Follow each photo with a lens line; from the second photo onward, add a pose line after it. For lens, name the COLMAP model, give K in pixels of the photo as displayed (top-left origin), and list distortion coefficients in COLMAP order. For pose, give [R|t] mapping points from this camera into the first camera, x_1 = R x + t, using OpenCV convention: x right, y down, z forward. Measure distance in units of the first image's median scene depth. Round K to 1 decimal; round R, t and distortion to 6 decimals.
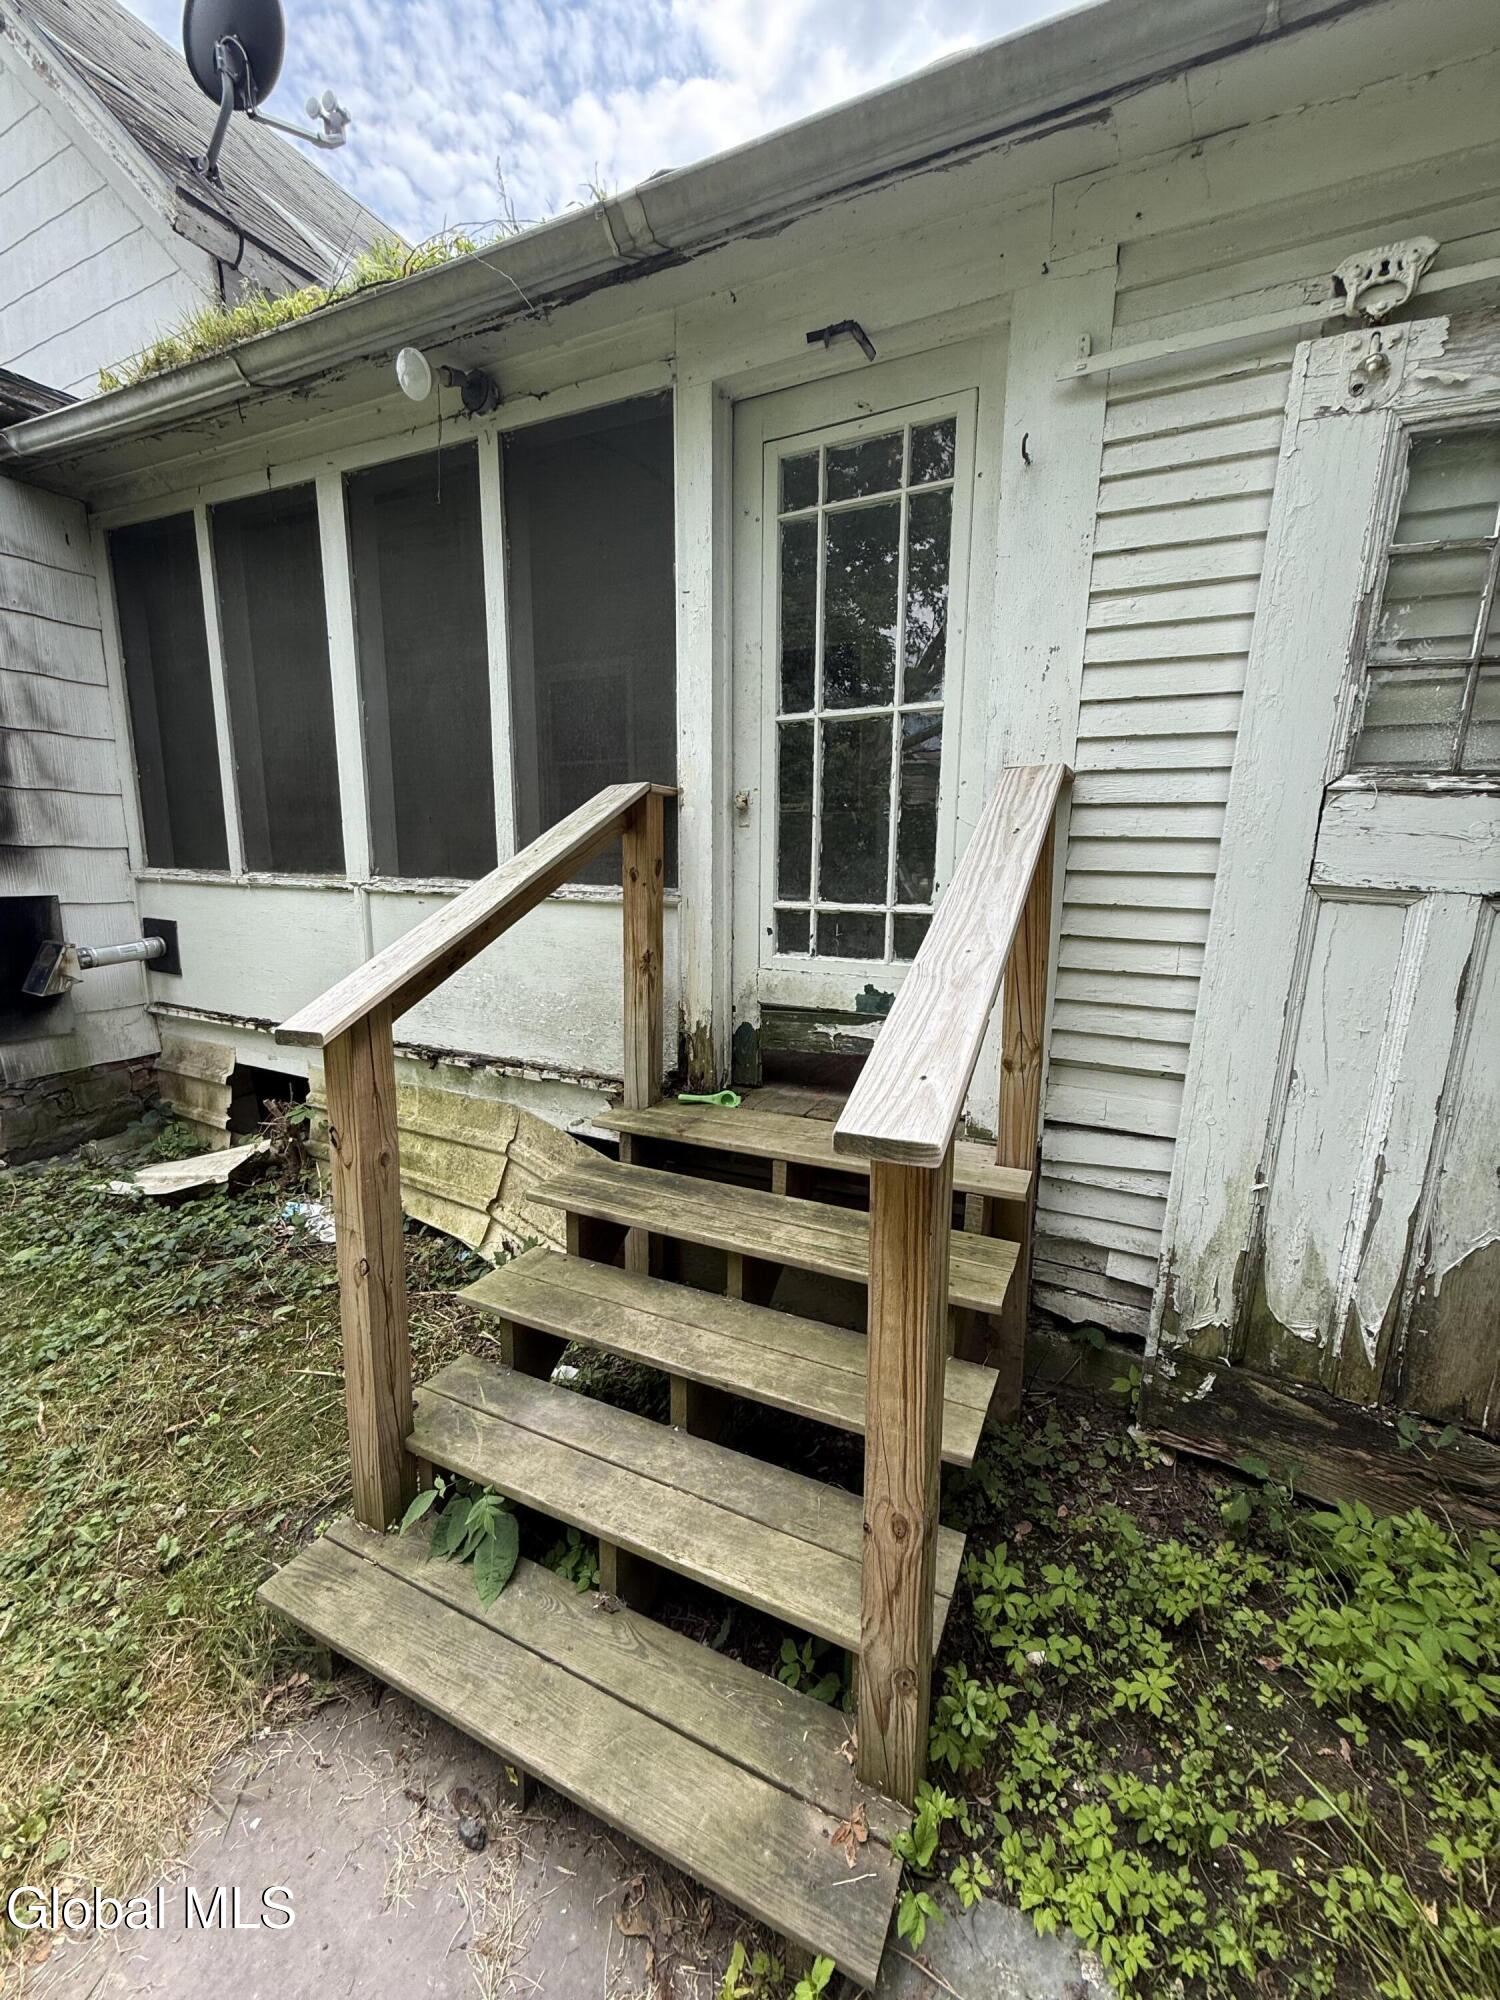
lens RADIAL K [[798.3, 0, 750.4], [0, 798.3, 996.7], [0, 0, 1]] dist [0.000129, 0.000213]
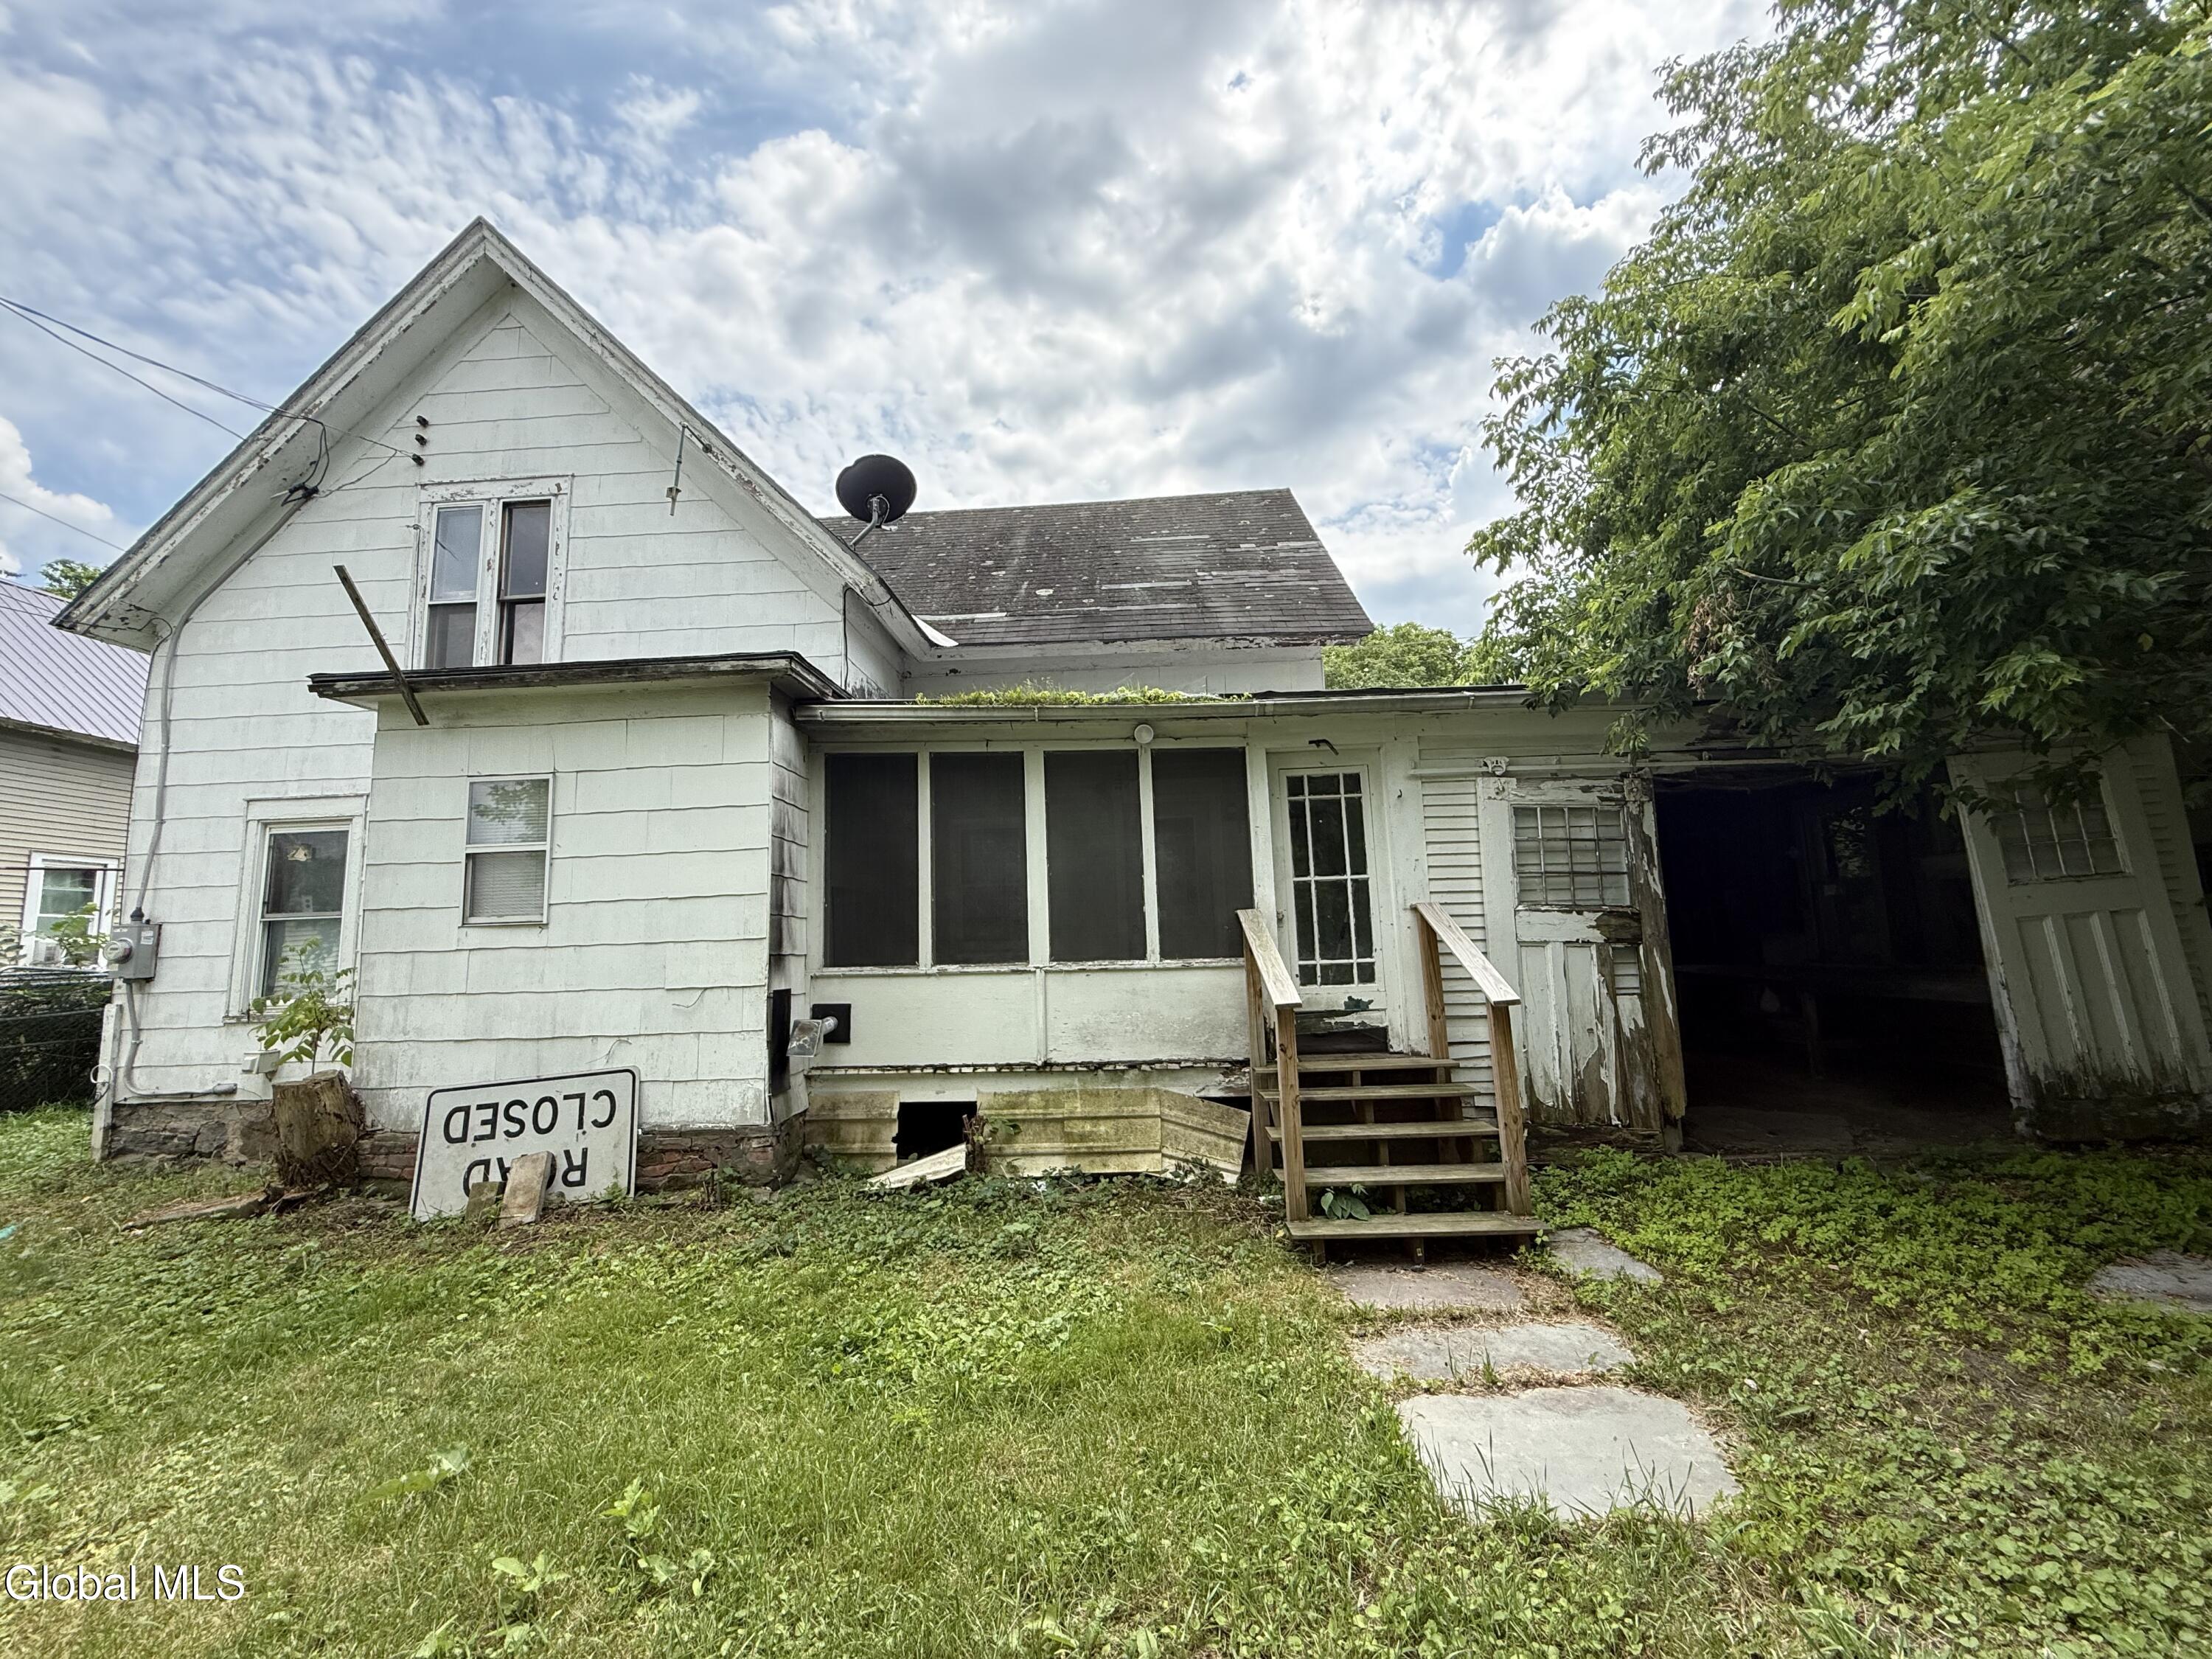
lens RADIAL K [[882.9, 0, 1106.0], [0, 882.9, 829.5], [0, 0, 1]] dist [0.000129, 0.000213]
pose [[0.911109, 0.019395, 0.411709, -1.420501], [0.110666, 0.950702, -0.289687, 0.171817], [-0.397031, 0.309499, 0.864047, -0.943906]]
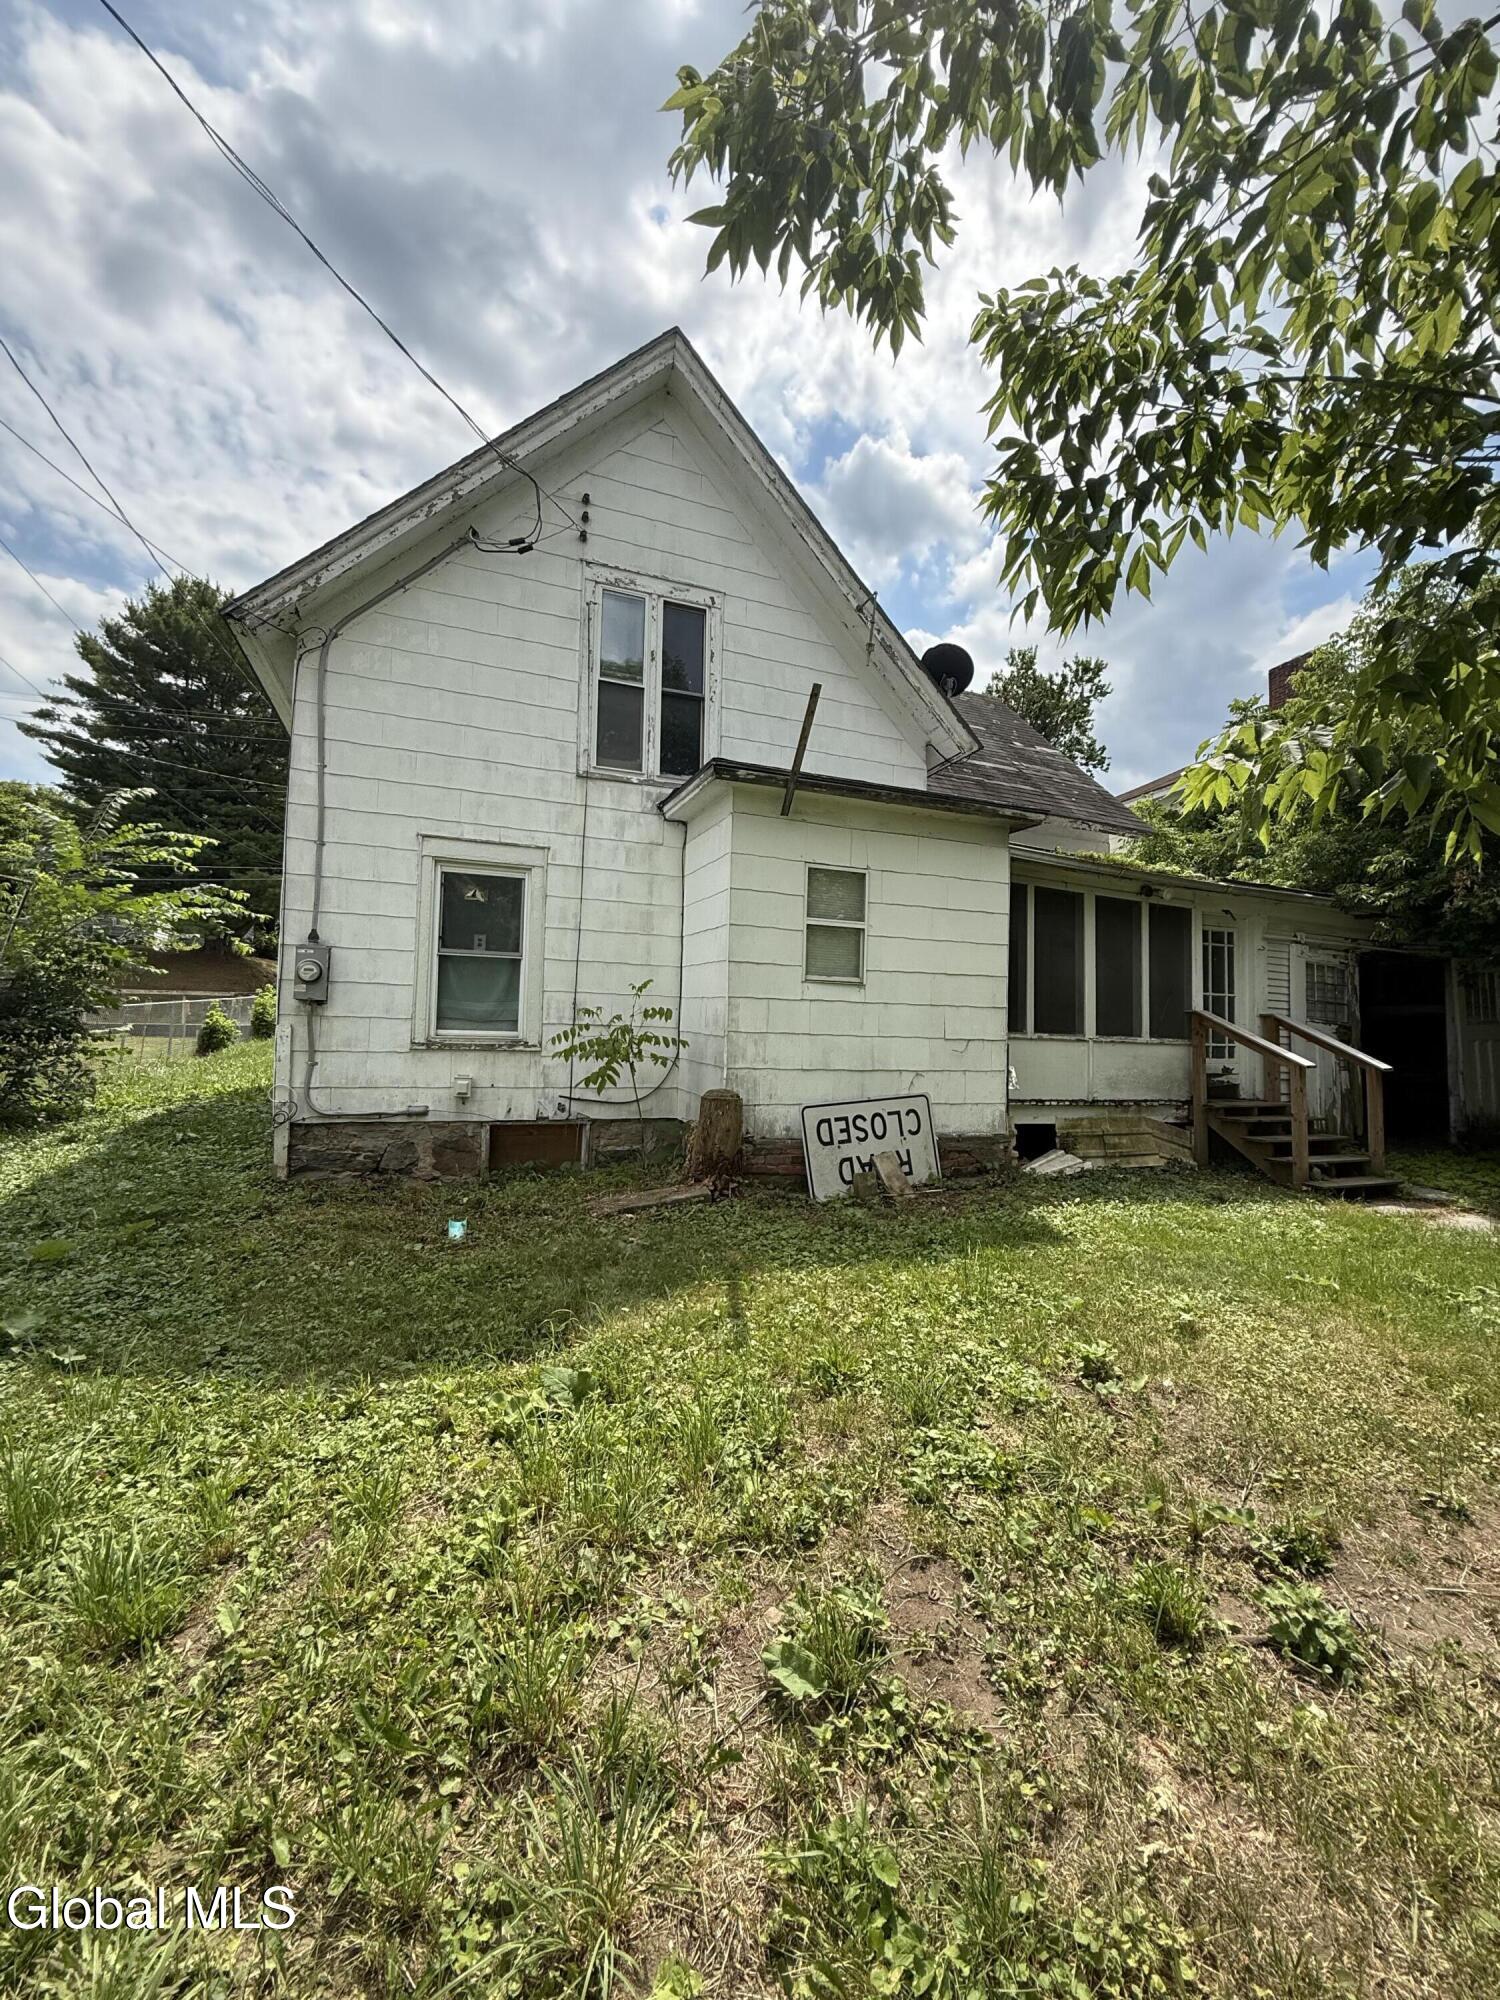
lens RADIAL K [[782.0, 0, 779.2], [0, 782.0, 1000.7], [0, 0, 1]] dist [-0.000997, -0.000184]
pose [[0.667260, 0.044601, 0.743488, -3.794148], [0.112004, 0.980846, -0.159360, 0.035496], [-0.736355, 0.189609, 0.649484, 0.103710]]
